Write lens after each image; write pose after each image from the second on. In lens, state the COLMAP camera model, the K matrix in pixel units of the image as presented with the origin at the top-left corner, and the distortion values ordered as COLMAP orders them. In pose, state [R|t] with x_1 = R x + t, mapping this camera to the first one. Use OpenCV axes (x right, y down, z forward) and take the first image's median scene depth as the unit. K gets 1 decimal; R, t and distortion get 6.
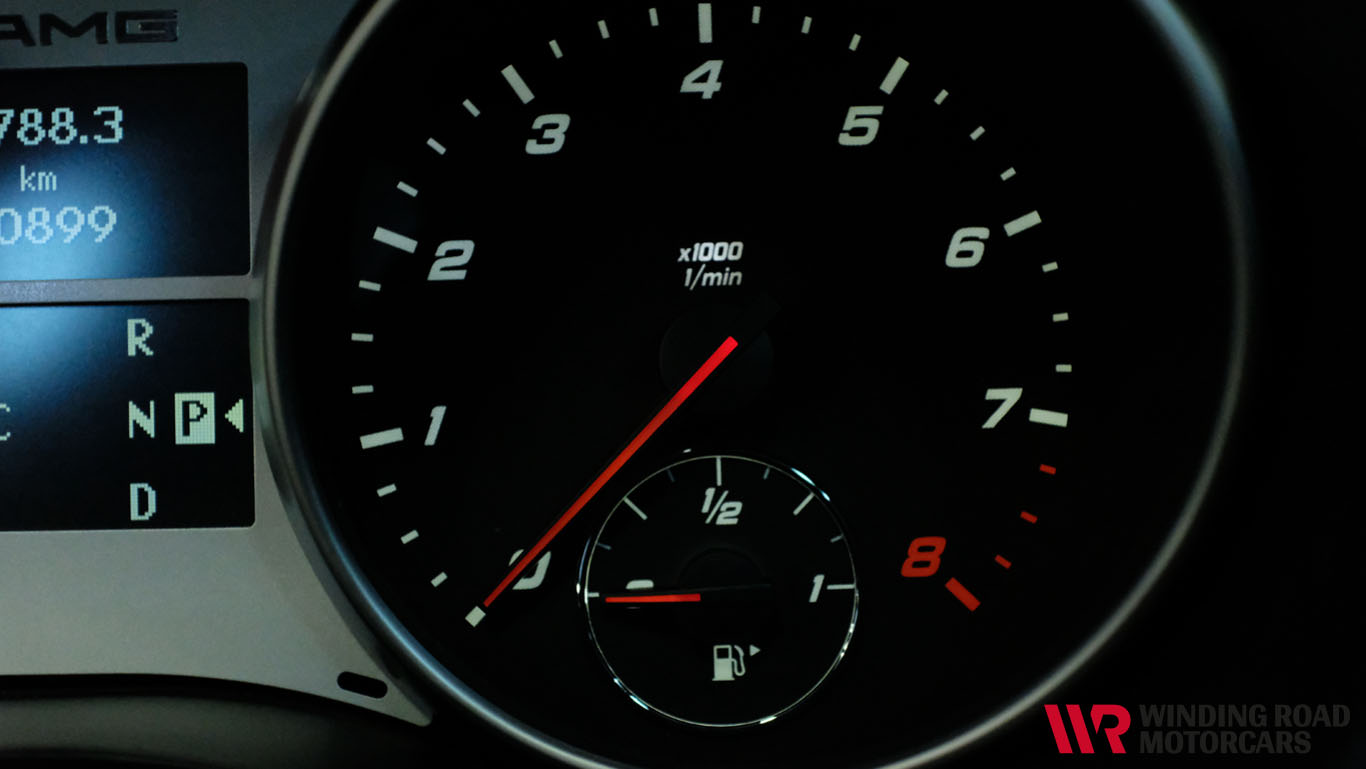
lens RADIAL K [[2077.8, 0, 685.4], [0, 2077.8, 374.7], [0, 0, 1]] dist [-0.065892, 0.000000]
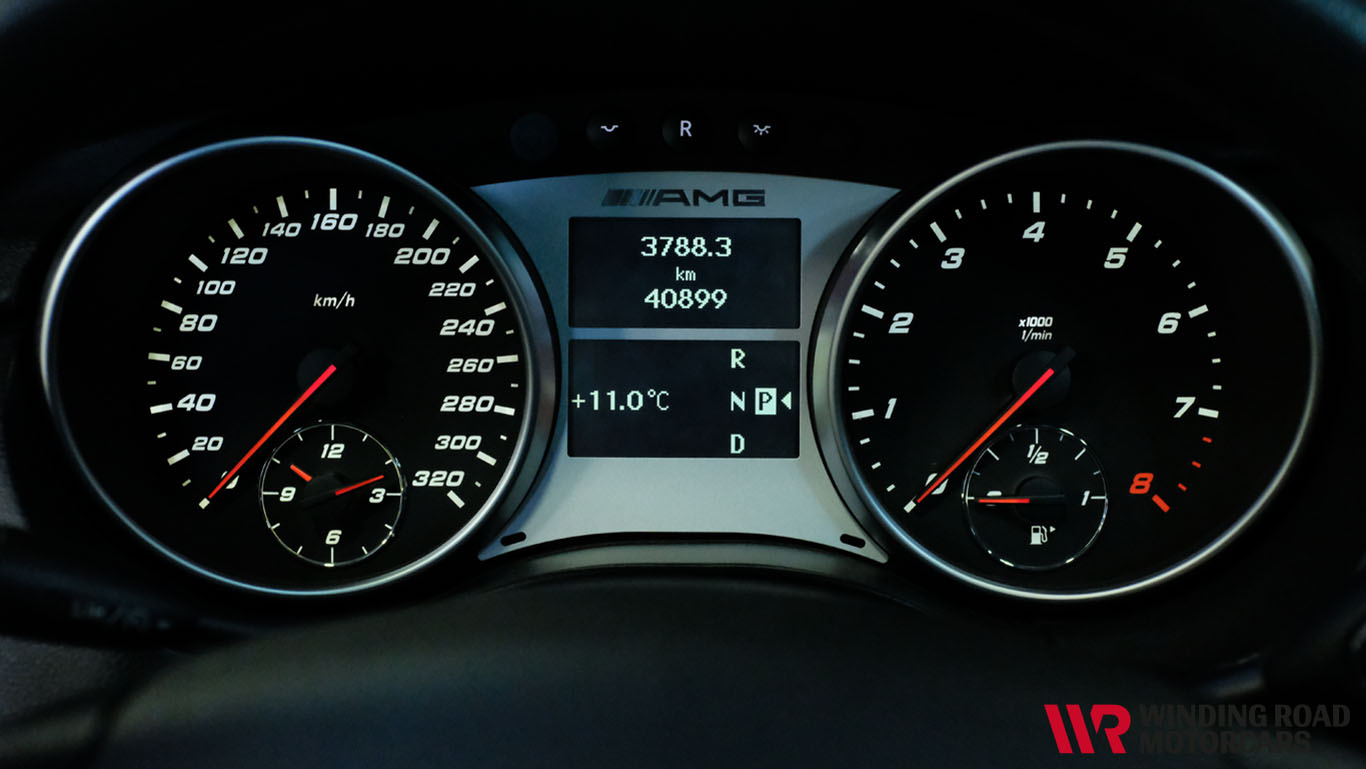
lens RADIAL K [[2077.8, 0, 678.7], [0, 2077.8, 397.6], [0, 0, 1]] dist [-0.065892, 0.000000]
pose [[0.999388, 0.027205, -0.021991, -0.274931], [-0.026431, 0.999047, 0.034749, -0.047317], [0.022915, -0.034146, 0.999154, -0.930194]]
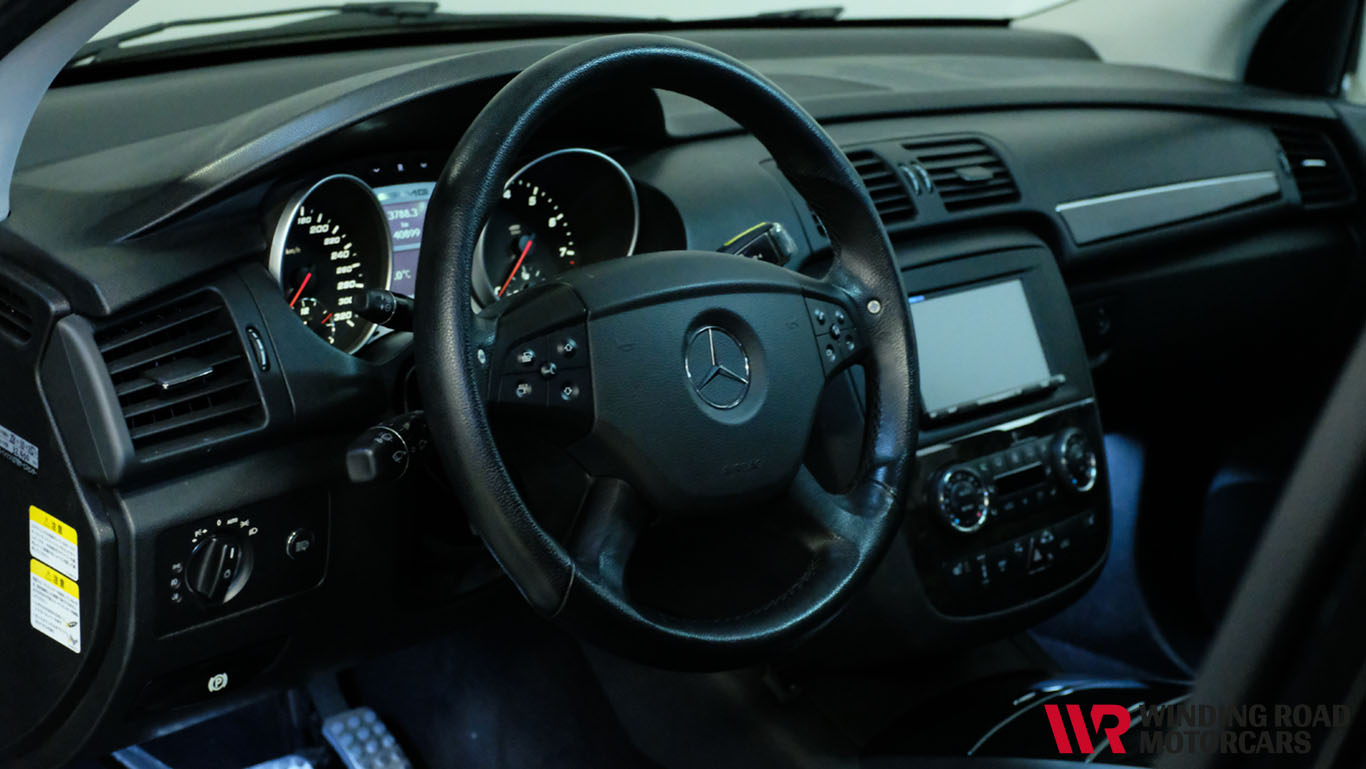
lens RADIAL K [[2077.8, 0, 682.7], [0, 2077.8, 384.6], [0, 0, 1]] dist [-0.065892, 0.000000]
pose [[0.731251, -0.138226, 0.667956, -3.174563], [0.164295, 0.986114, 0.024201, 0.269069], [-0.662026, 0.092045, 0.743807, -3.065281]]
